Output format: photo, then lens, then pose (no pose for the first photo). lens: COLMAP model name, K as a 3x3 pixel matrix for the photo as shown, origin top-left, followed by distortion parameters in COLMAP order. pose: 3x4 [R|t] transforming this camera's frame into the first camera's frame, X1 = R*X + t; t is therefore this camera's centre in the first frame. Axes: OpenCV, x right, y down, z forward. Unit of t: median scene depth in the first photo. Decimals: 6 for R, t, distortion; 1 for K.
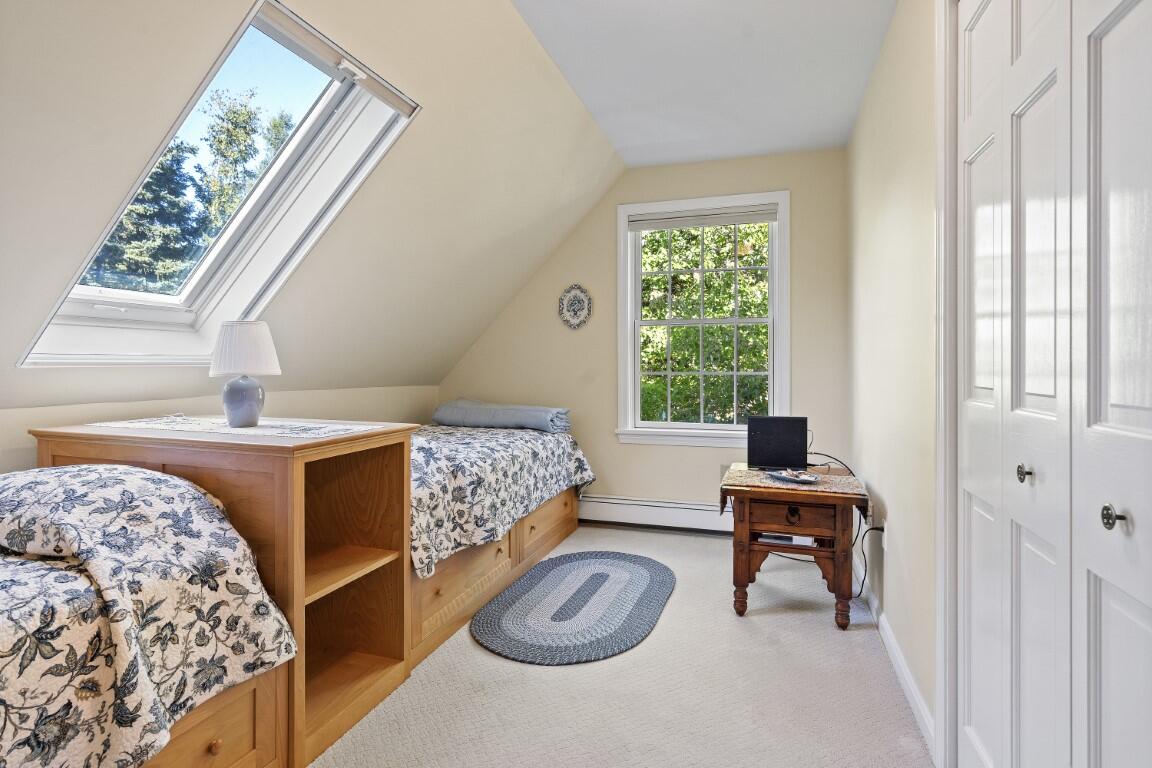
lens RADIAL K [[577.1, 0, 557.4], [0, 577.1, 367.2], [0, 0, 1]] dist [-0.007935, 0.001720]
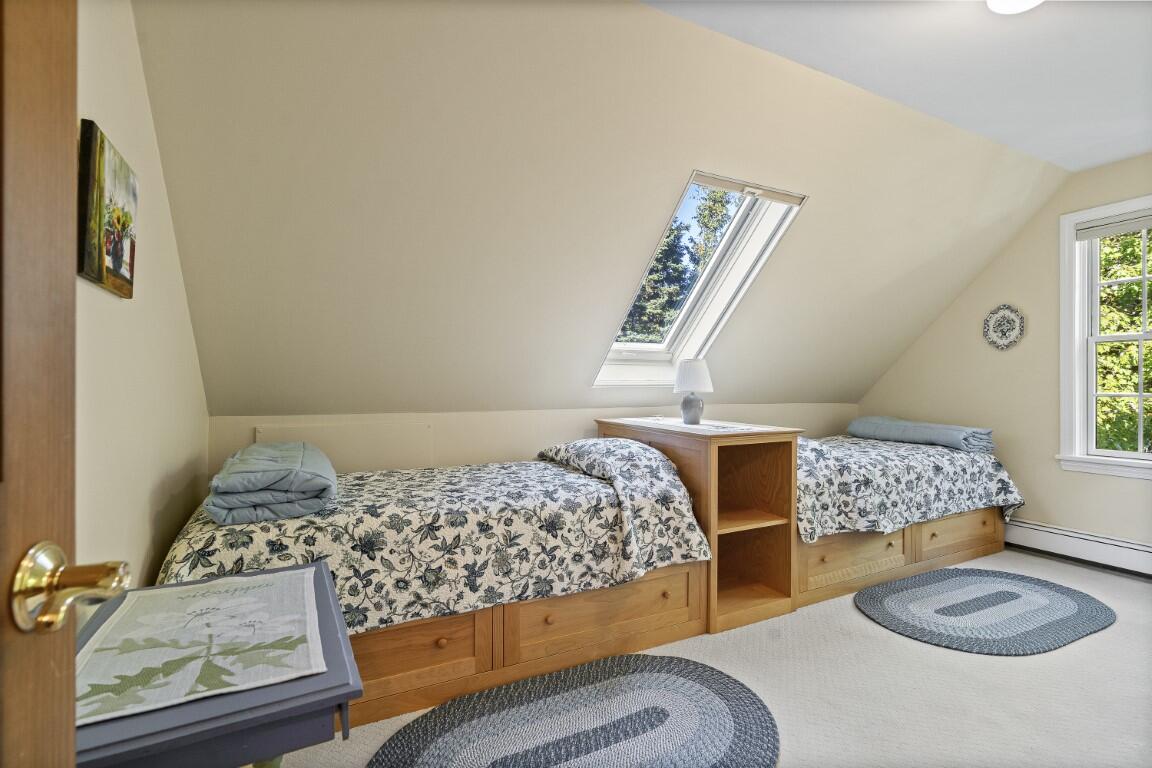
lens RADIAL K [[528.7, 0, 584.6], [0, 528.7, 388.3], [0, 0, 1]] dist [0.002896, 0.000315]
pose [[0.716517, 0.004897, -0.697552, 0.225373], [-0.002501, 0.999987, 0.004451, -0.003340], [0.697565, -0.001444, 0.716520, -0.227772]]
